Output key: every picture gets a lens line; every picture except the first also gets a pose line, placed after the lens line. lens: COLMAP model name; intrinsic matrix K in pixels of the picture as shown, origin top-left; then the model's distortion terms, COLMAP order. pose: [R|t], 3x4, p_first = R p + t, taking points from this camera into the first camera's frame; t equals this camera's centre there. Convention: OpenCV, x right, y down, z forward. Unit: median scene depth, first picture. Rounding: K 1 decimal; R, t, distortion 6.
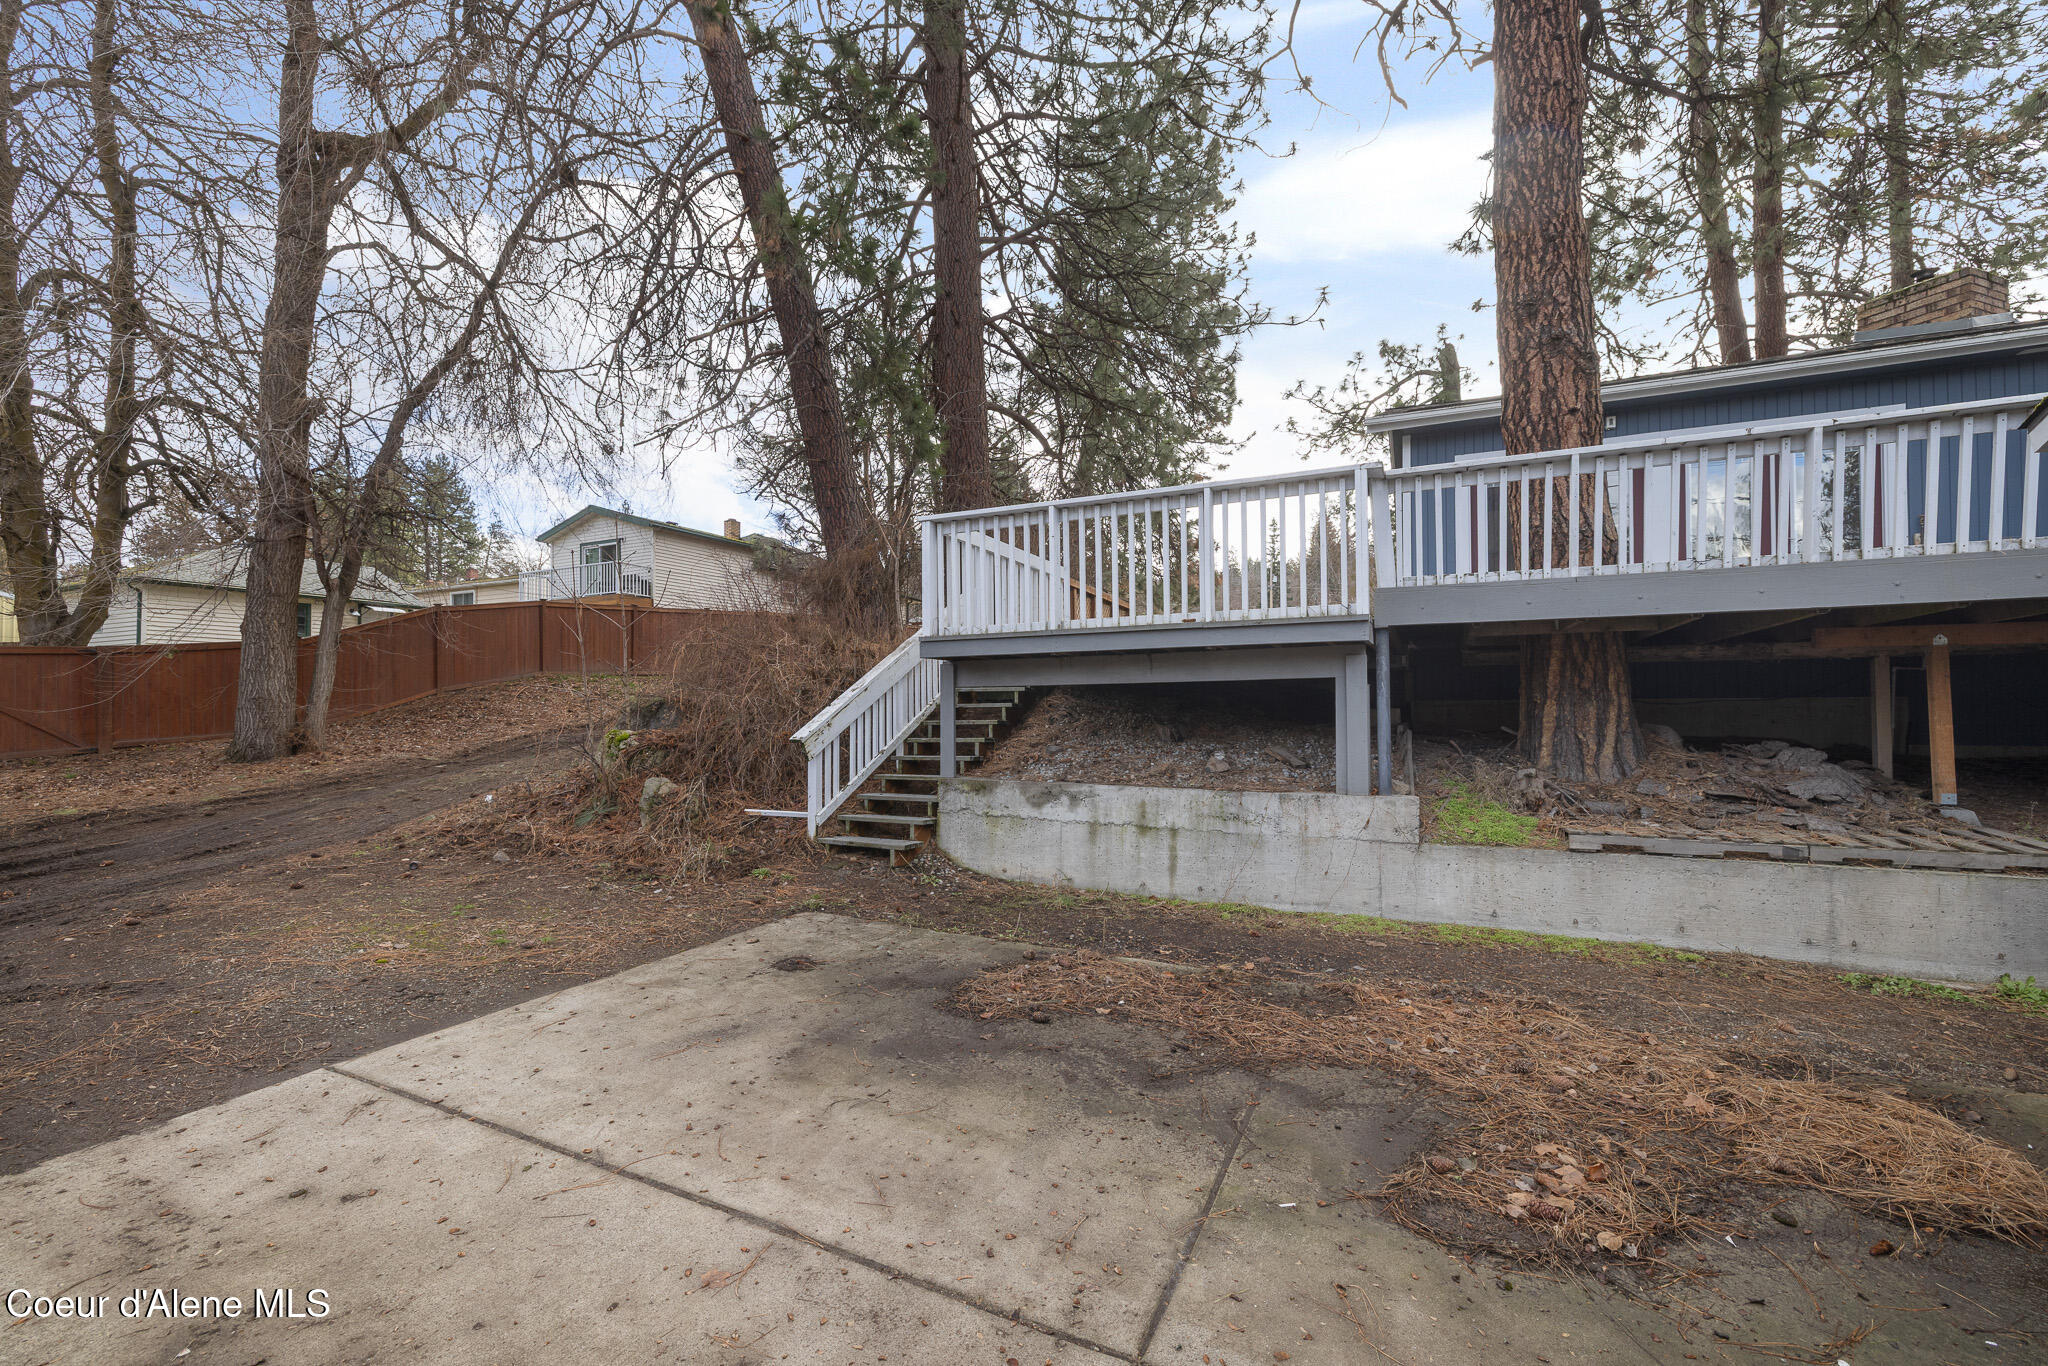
lens RADIAL K [[859.2, 0, 1026.5], [0, 859.2, 708.8], [0, 0, 1]] dist [-0.001015, 0.000312]
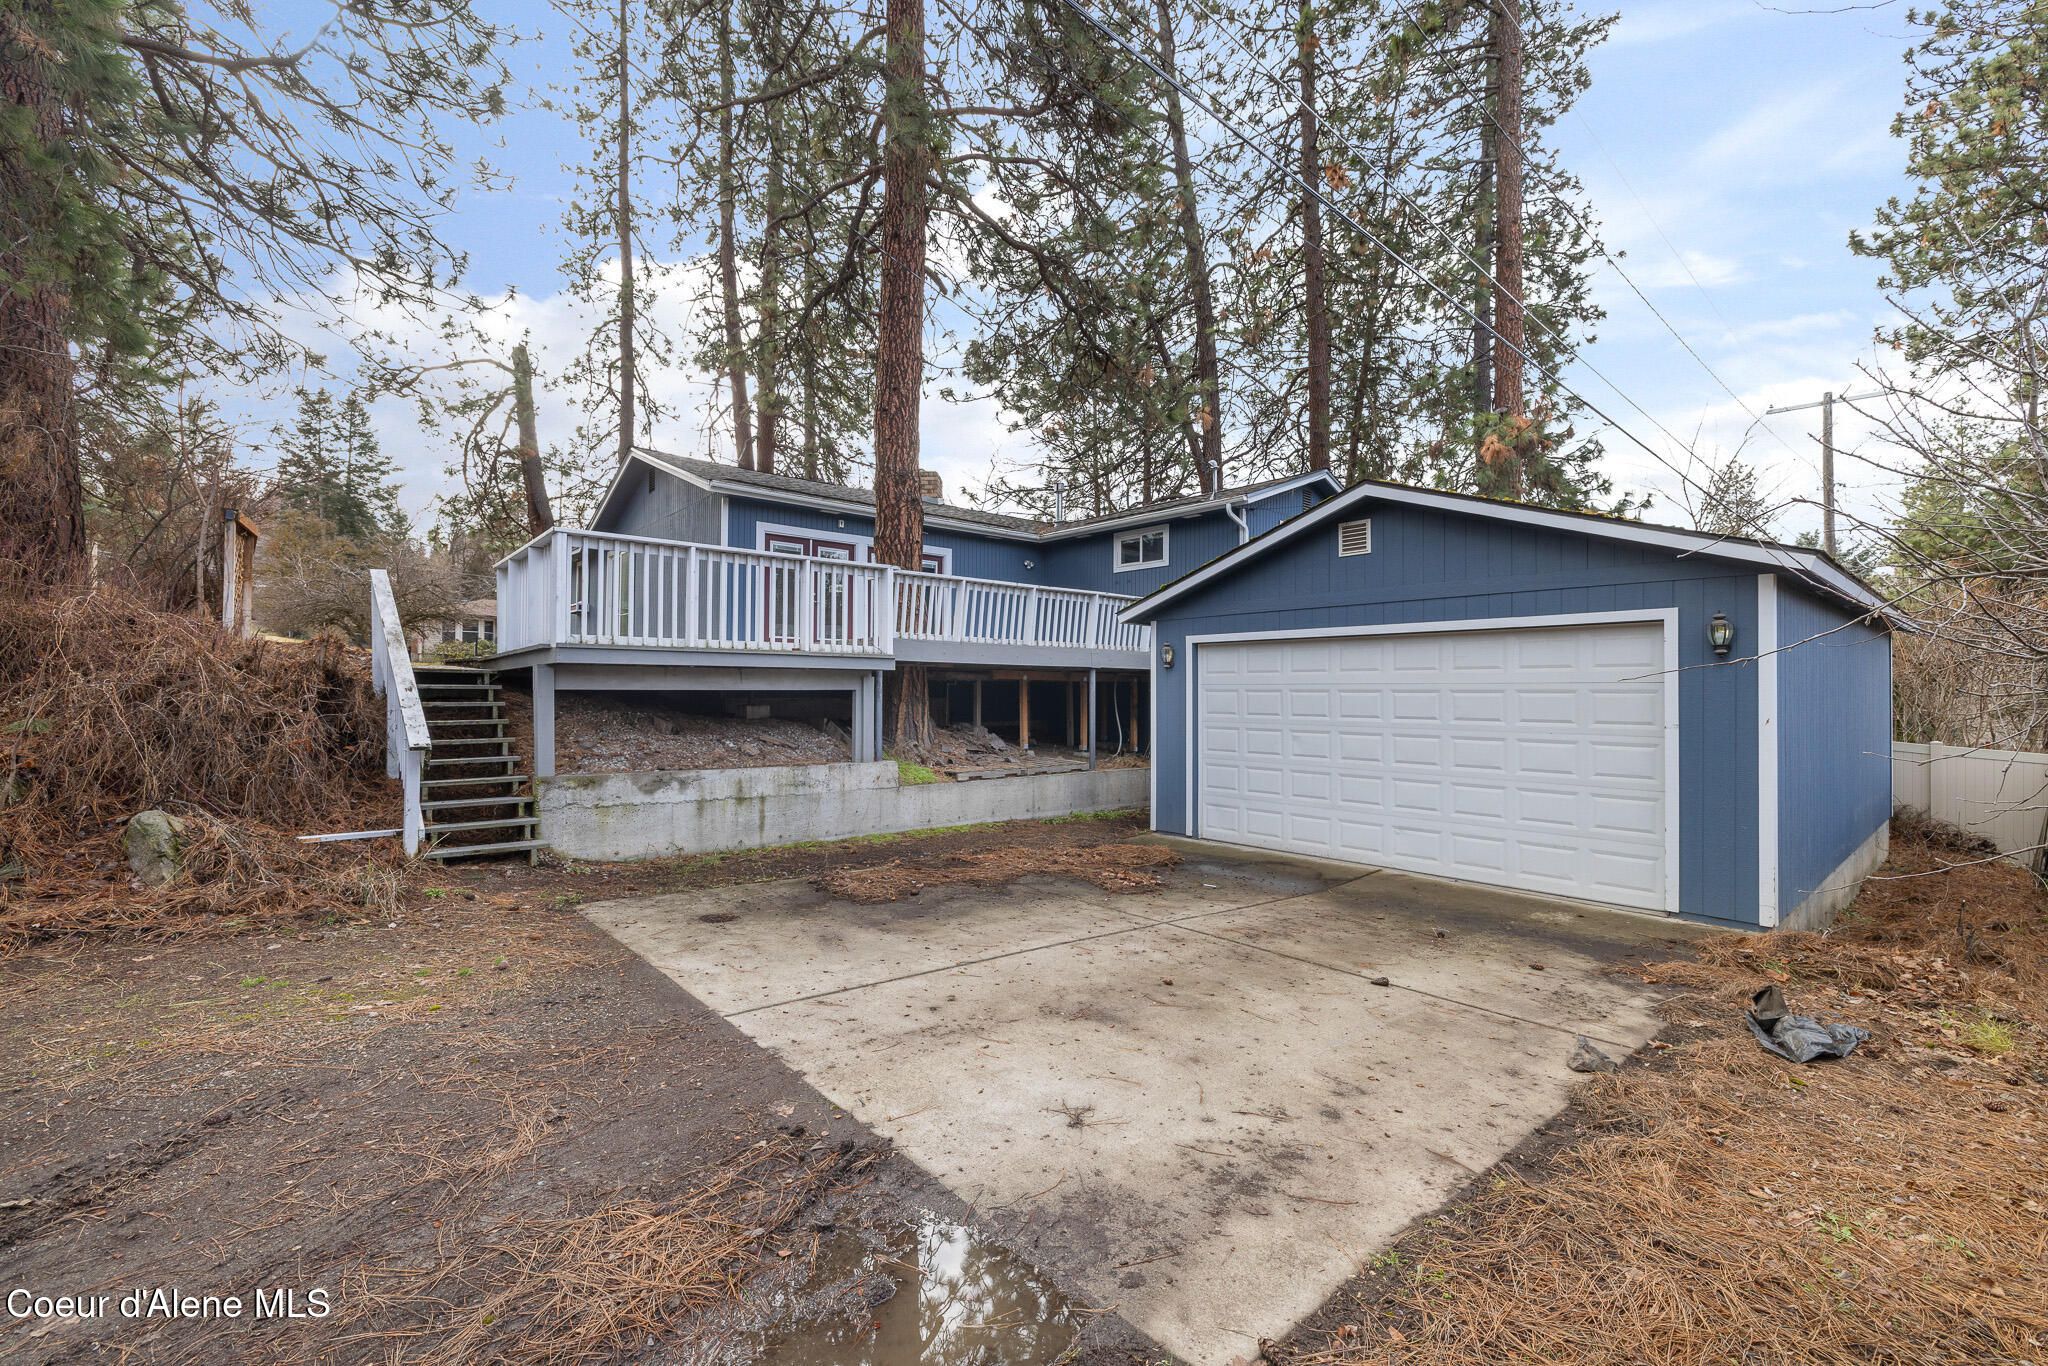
lens RADIAL K [[884.3, 0, 1024.0], [0, 884.3, 683.0], [0, 0, 1]] dist [0.000357, 0.000021]
pose [[0.400289, 0.016509, 0.916240, -1.643182], [-0.009758, 0.999858, -0.013752, -0.046977], [-0.916337, -0.003436, 0.400393, 0.082183]]
